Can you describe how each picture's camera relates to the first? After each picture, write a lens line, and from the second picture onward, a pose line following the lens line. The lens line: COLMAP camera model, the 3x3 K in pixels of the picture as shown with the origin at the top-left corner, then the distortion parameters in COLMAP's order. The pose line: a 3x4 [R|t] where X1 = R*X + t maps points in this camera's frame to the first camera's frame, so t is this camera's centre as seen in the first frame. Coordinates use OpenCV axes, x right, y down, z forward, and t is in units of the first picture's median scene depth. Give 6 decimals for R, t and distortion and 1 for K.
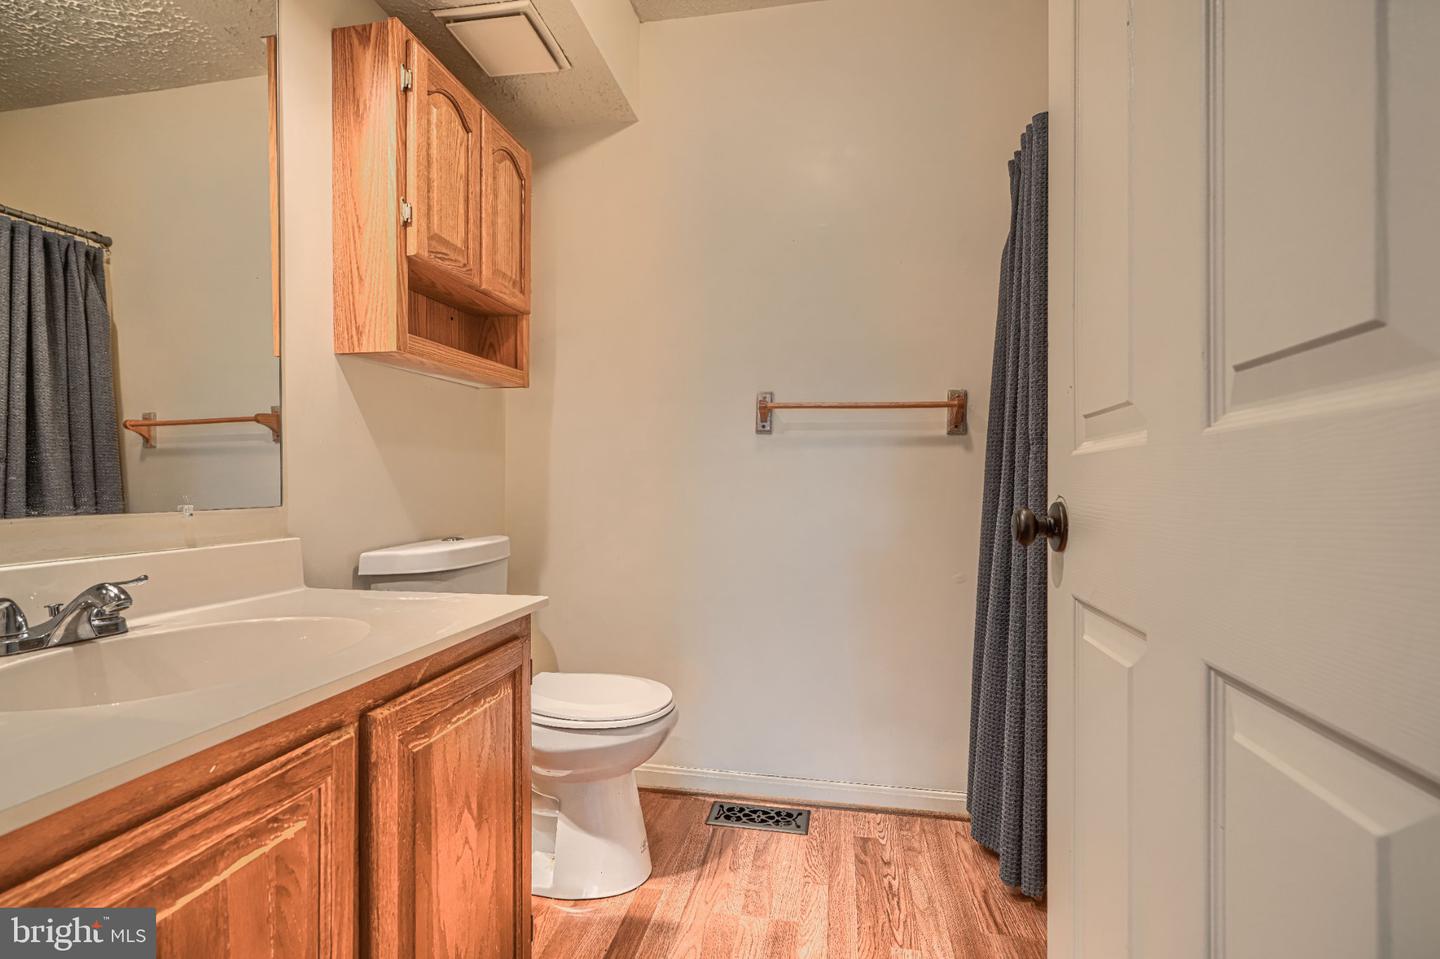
lens RADIAL K [[660.1, 0, 718.2], [0, 660.1, 481.9], [0, 0, 1]] dist [0.003150, -0.000586]
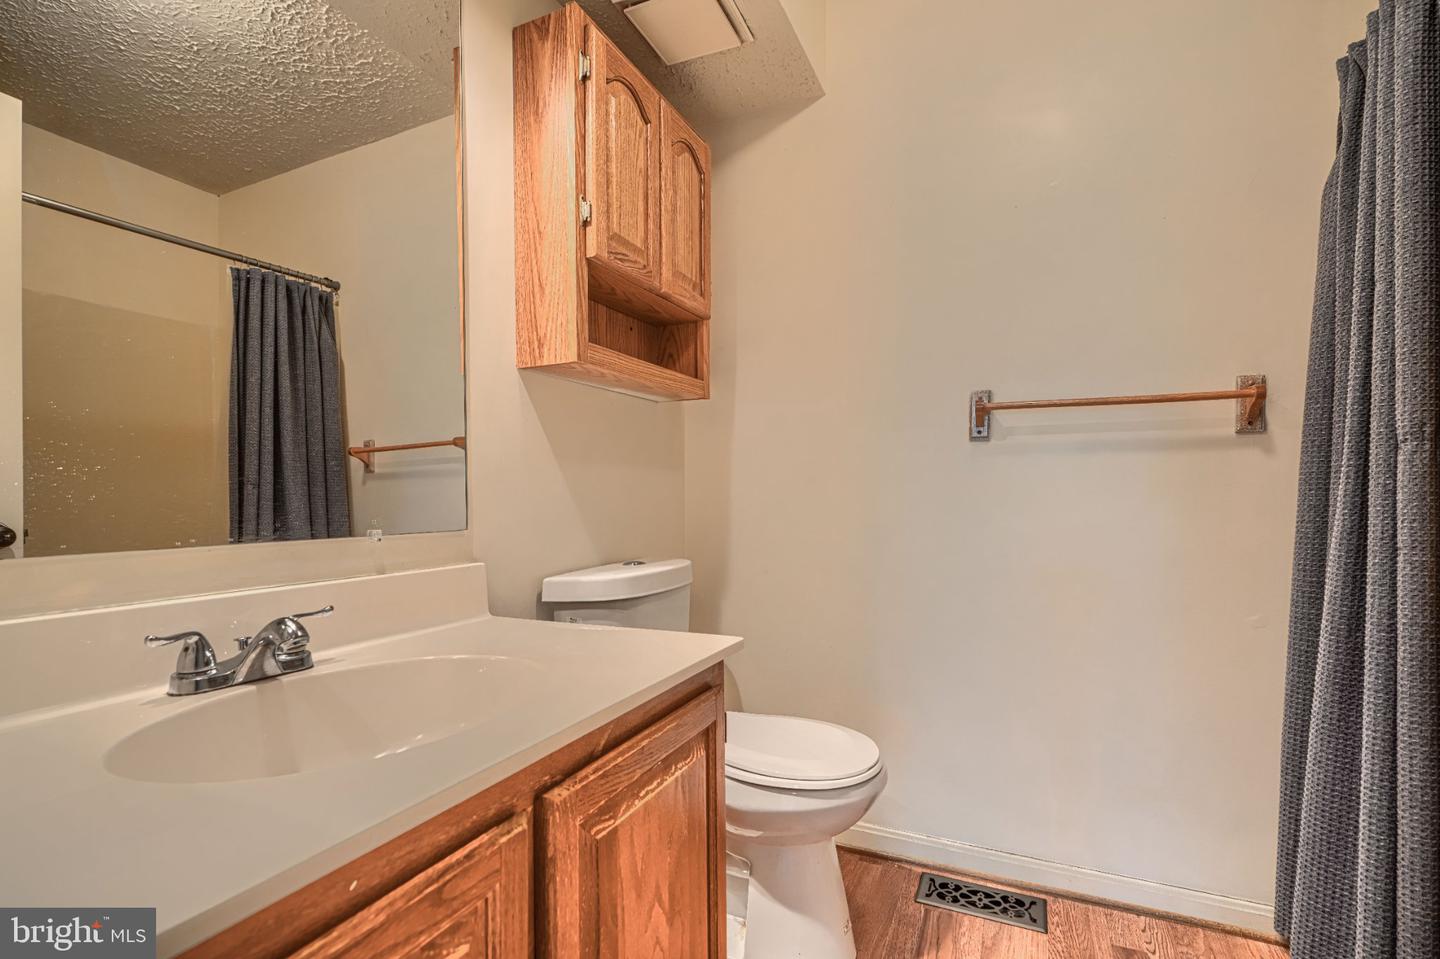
lens RADIAL K [[660.1, 0, 720.8], [0, 660.1, 486.9], [0, 0, 1]] dist [0.003150, -0.000586]
pose [[0.970286, -0.014775, -0.241510, -0.060875], [0.010496, 0.999765, -0.018994, -0.002244], [0.241734, 0.015894, 0.970212, 0.133291]]
